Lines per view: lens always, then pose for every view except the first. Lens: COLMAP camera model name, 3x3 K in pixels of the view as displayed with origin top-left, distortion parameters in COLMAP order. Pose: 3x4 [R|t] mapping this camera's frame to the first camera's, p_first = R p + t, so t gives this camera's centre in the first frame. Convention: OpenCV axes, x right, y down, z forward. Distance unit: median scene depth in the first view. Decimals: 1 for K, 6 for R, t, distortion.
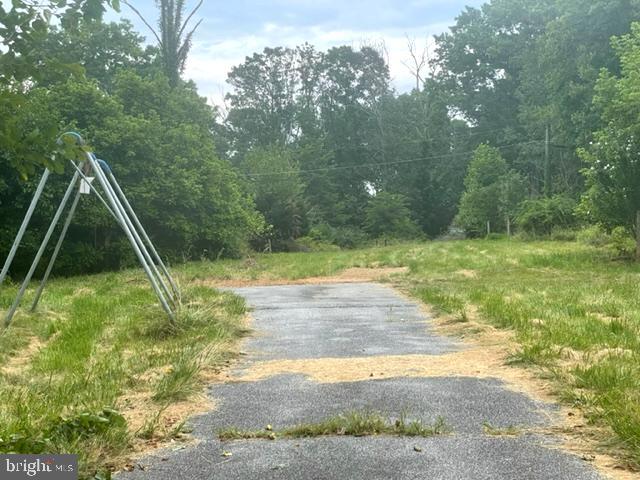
lens RADIAL K [[944.4, 0, 331.4], [0, 944.4, 244.4], [0, 0, 1]] dist [0.114857, 0.000000]
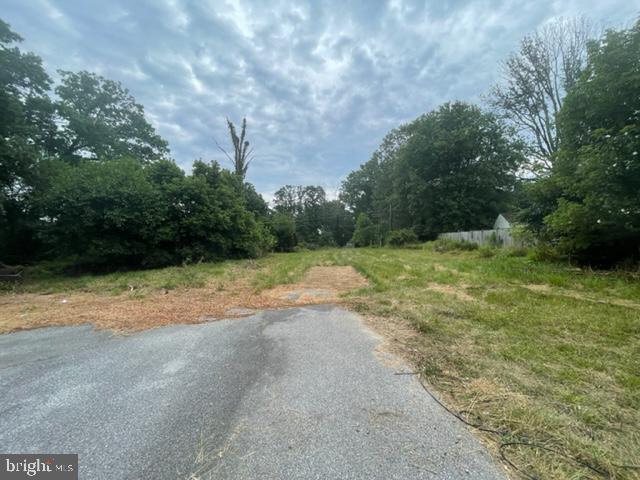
lens RADIAL K [[257.7, 0, 318.7], [0, 257.7, 237.1], [0, 0, 1]] dist [-0.002704, -0.000043]
pose [[0.999152, 0.005736, 0.040761, 0.007167], [-0.003975, 0.999061, -0.043148, -0.004841], [-0.040970, 0.042950, 0.998237, 0.426029]]
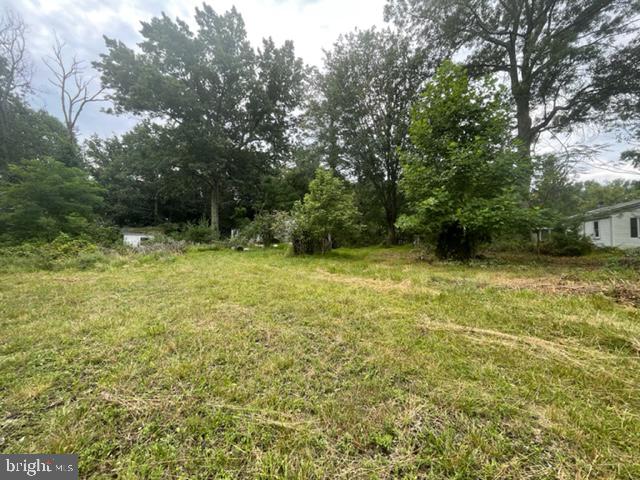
lens RADIAL K [[257.7, 0, 319.8], [0, 257.7, 240.4], [0, 0, 1]] dist [-0.002704, -0.000043]
pose [[0.522358, 0.050562, 0.851226, 0.021510], [-0.027962, 0.998719, -0.042164, -0.010757], [-0.852268, -0.001777, 0.523103, 1.594468]]
